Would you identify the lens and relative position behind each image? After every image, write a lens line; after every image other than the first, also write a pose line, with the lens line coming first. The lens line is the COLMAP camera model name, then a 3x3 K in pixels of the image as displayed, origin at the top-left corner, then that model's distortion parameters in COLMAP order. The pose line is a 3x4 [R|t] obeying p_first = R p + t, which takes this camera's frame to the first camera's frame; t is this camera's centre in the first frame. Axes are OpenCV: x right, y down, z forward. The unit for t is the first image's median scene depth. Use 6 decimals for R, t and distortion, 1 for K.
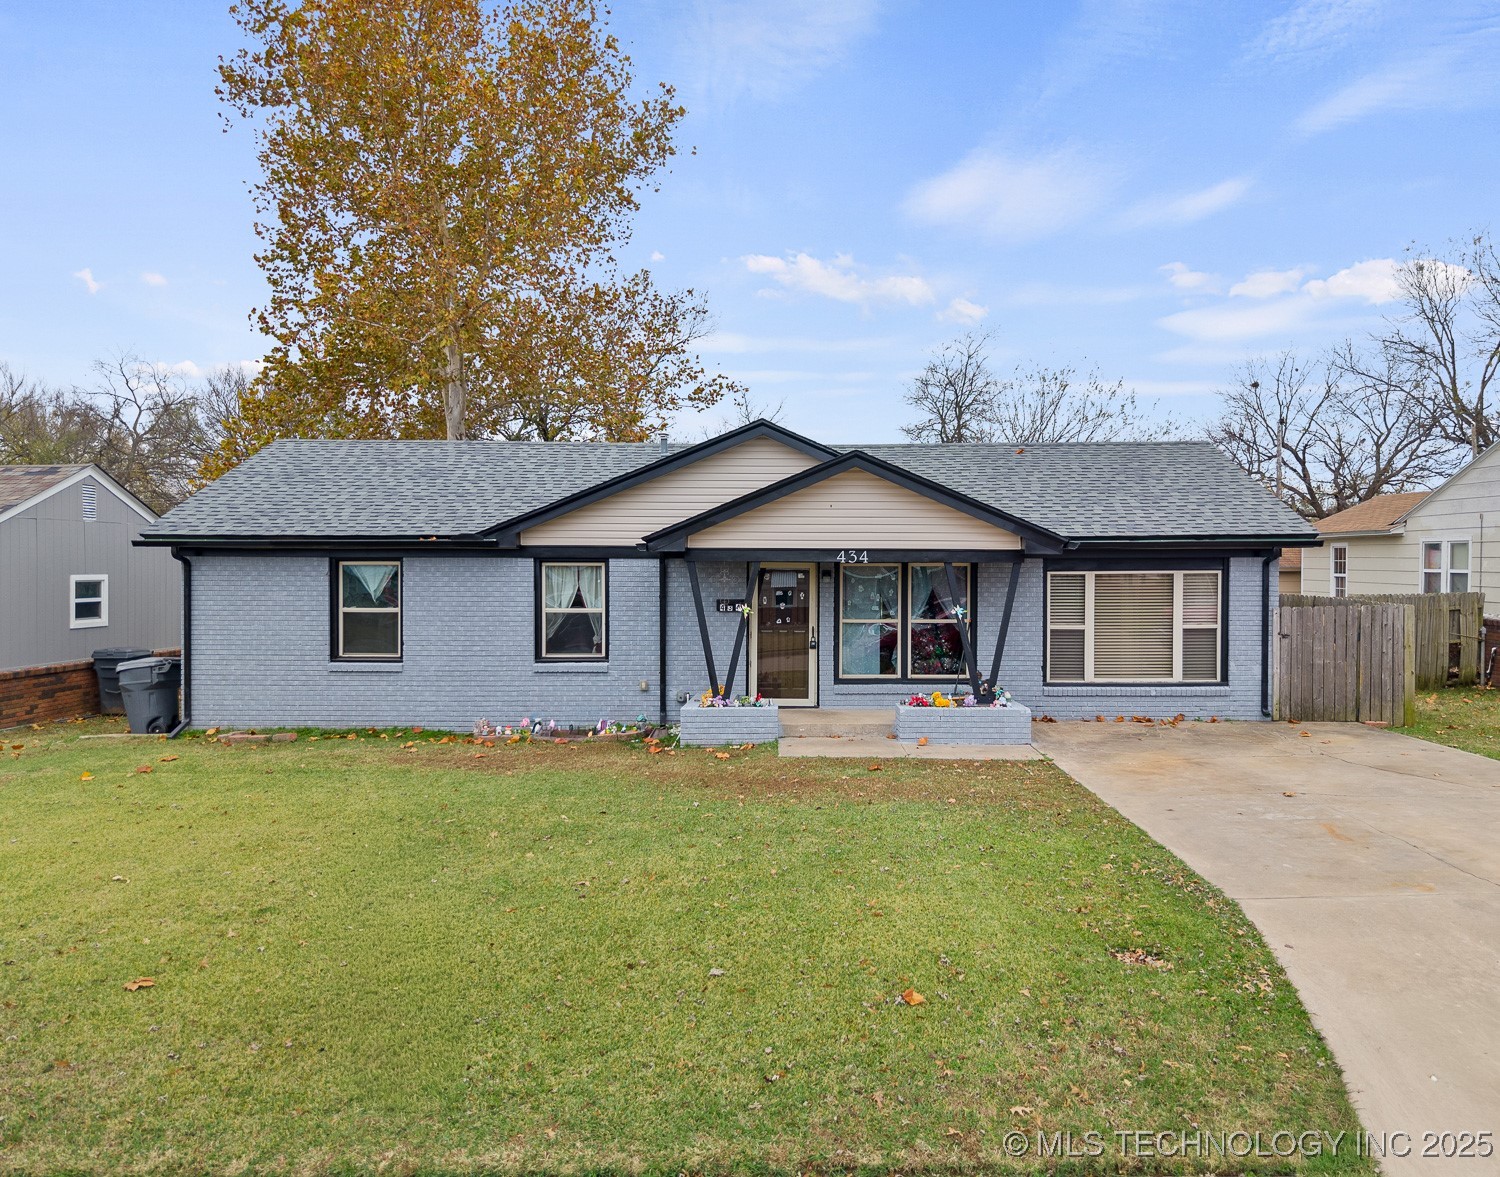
lens RADIAL K [[1166.0, 0, 750.0], [0, 1166.0, 588.5], [0, 0, 1]] dist [0.004531, 0.002326]
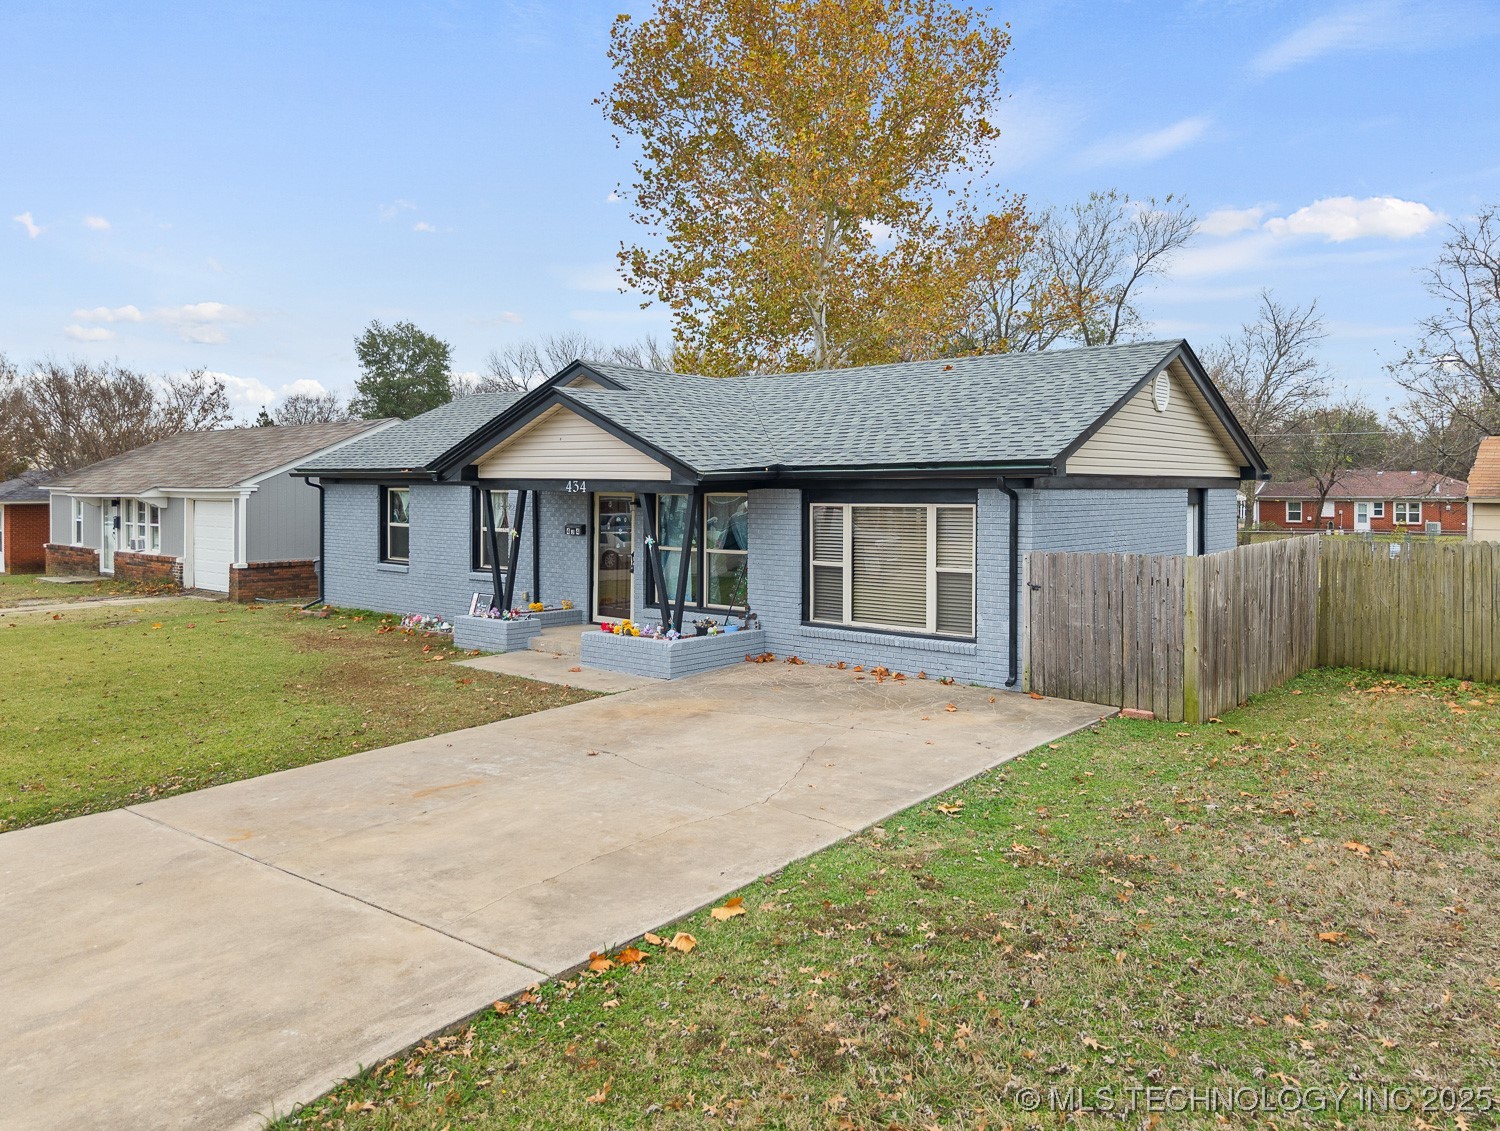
lens RADIAL K [[1055.6, 0, 750.0], [0, 1055.6, 565.5], [0, 0, 1]] dist [0.076889, 0.000035]
pose [[0.777135, 0.049881, -0.627354, 0.748480], [-0.019791, 0.998298, 0.054858, -0.010083], [0.629023, -0.030216, 0.776799, 0.312207]]
